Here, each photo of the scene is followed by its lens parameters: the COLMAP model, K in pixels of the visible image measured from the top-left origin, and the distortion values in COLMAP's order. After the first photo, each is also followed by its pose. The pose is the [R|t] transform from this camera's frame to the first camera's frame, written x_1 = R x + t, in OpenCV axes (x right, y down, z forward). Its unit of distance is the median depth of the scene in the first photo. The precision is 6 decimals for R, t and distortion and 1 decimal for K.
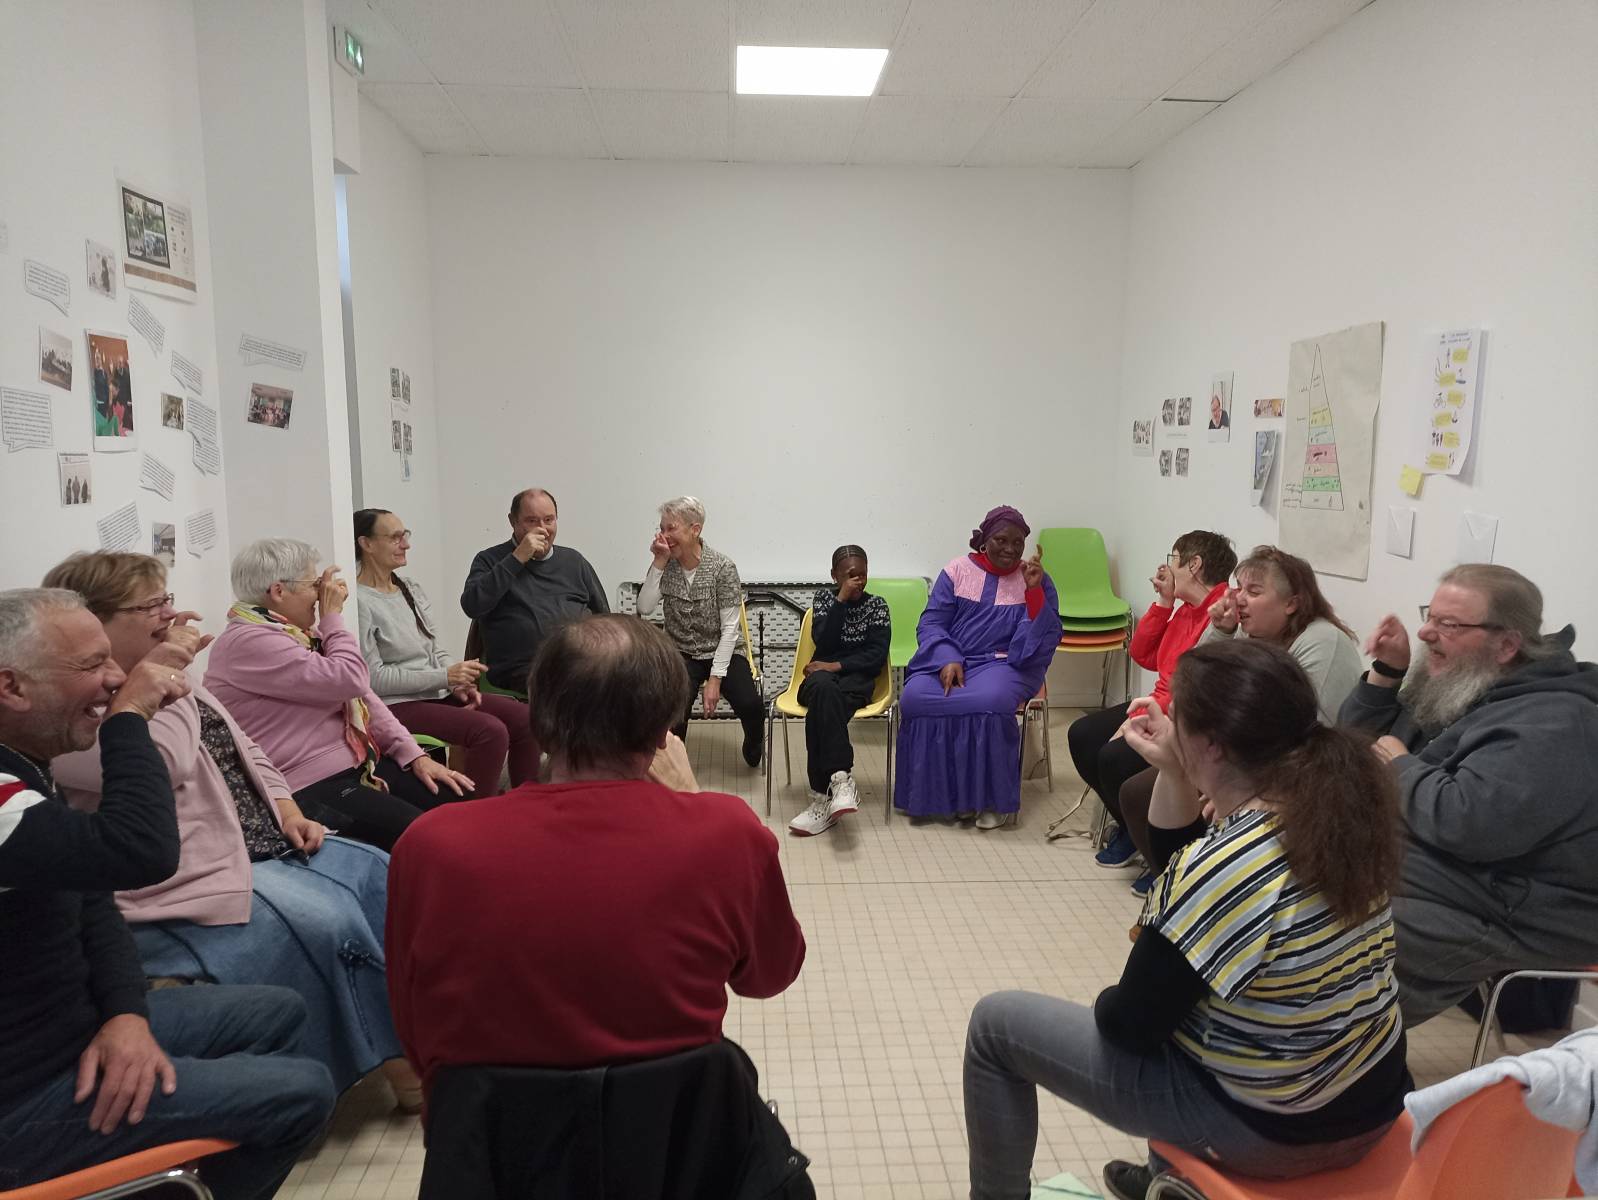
lens RADIAL K [[1180.9, 0, 799.0], [0, 1180.9, 600.0], [0, 0, 1]] dist [0.070785, -0.036202]
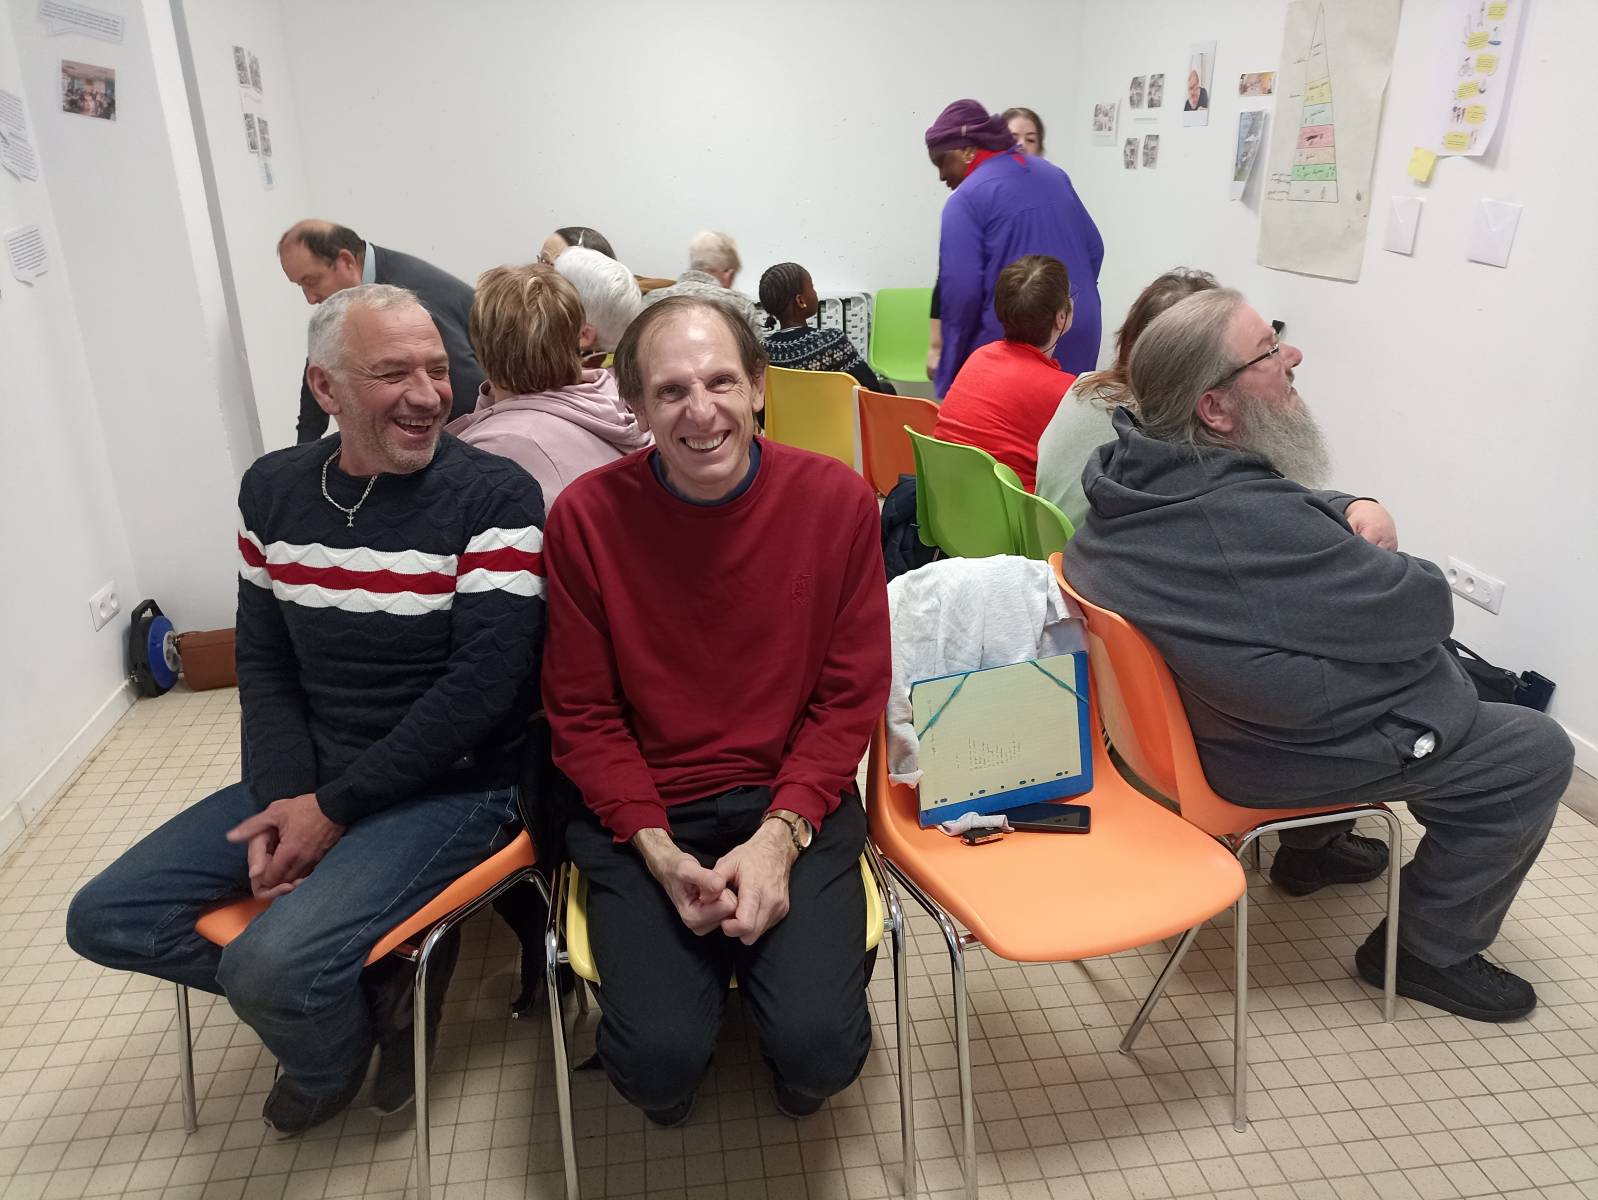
lens RADIAL K [[1180.9, 0, 799.0], [0, 1180.9, 600.0], [0, 0, 1]] dist [0.070785, -0.036202]
pose [[0.996704, -0.042336, 0.069205, -0.027415], [0.025032, 0.971904, 0.234043, -0.005307], [-0.077169, -0.231539, 0.969760, 0.071163]]
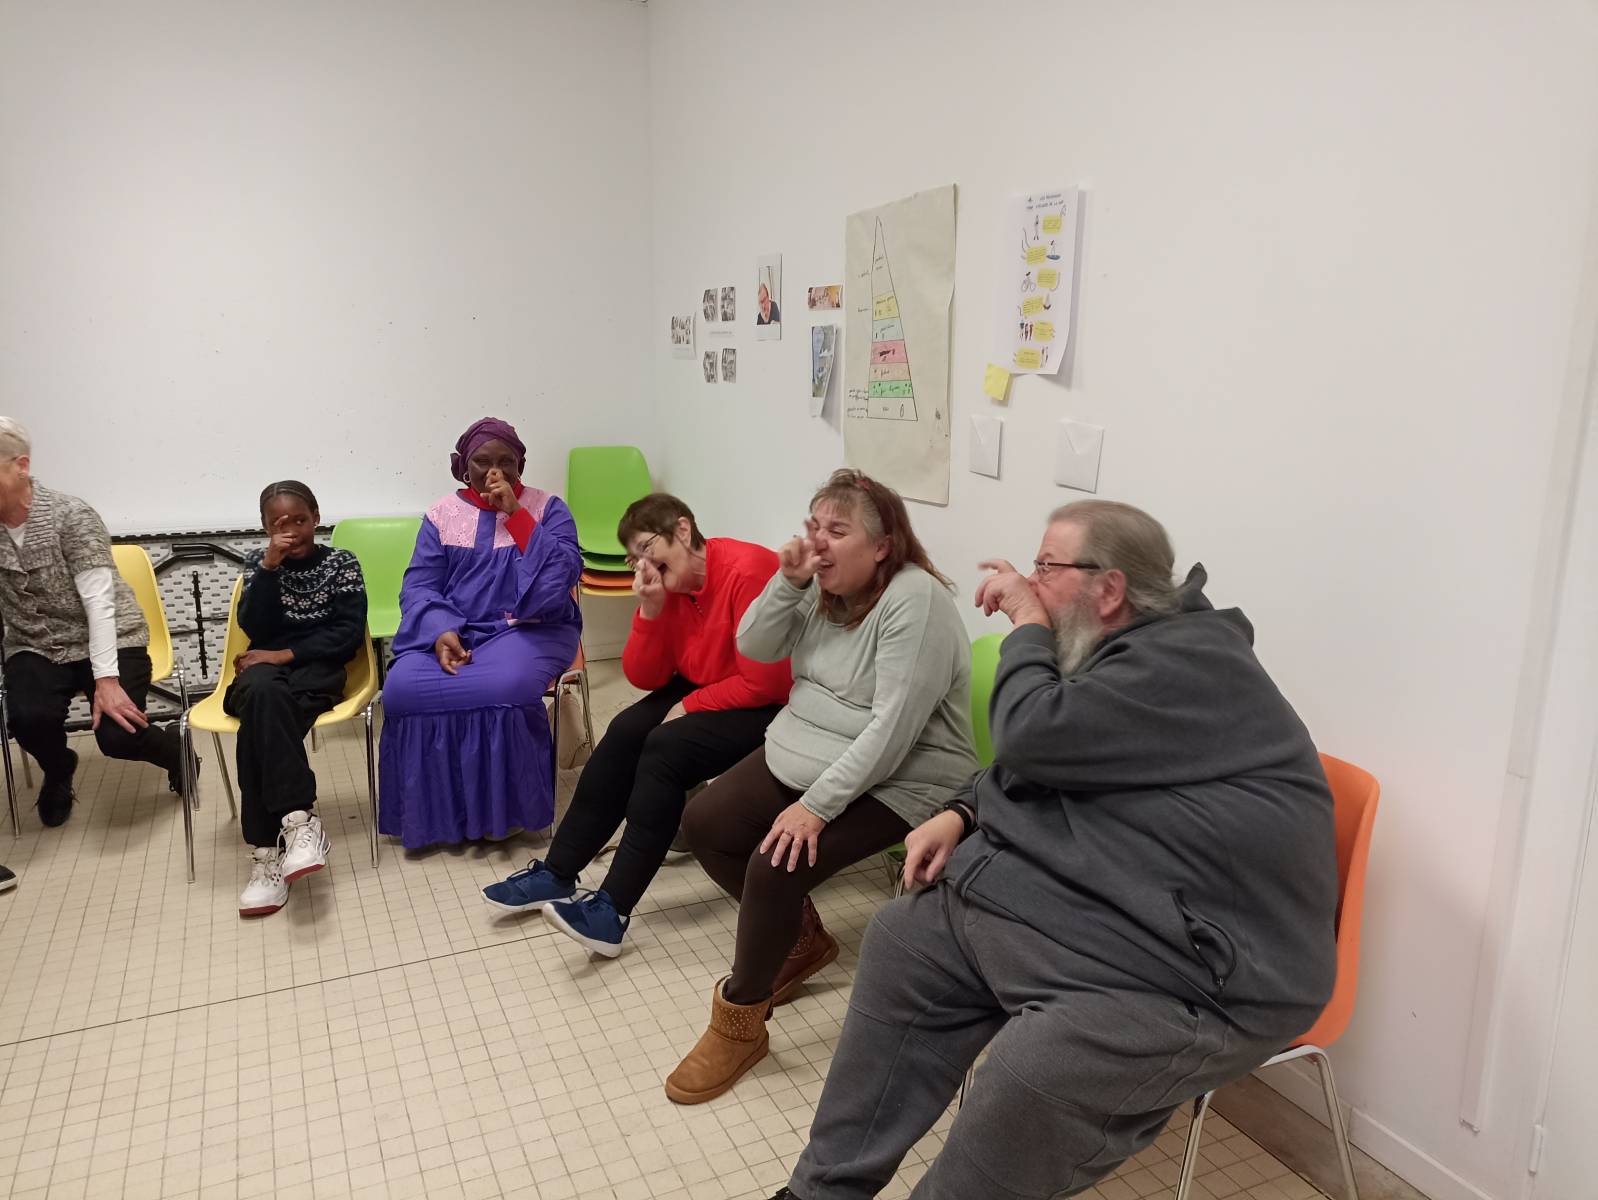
lens RADIAL K [[1137.4, 0, 796.1], [0, 1137.4, 649.1], [0, 0, 1]] dist [0.017097, 0.003153]
pose [[0.930538, -0.085775, 0.356009, 0.075859], [0.043353, 0.991148, 0.125486, -0.019593], [-0.363621, -0.101336, 0.926019, 0.264720]]
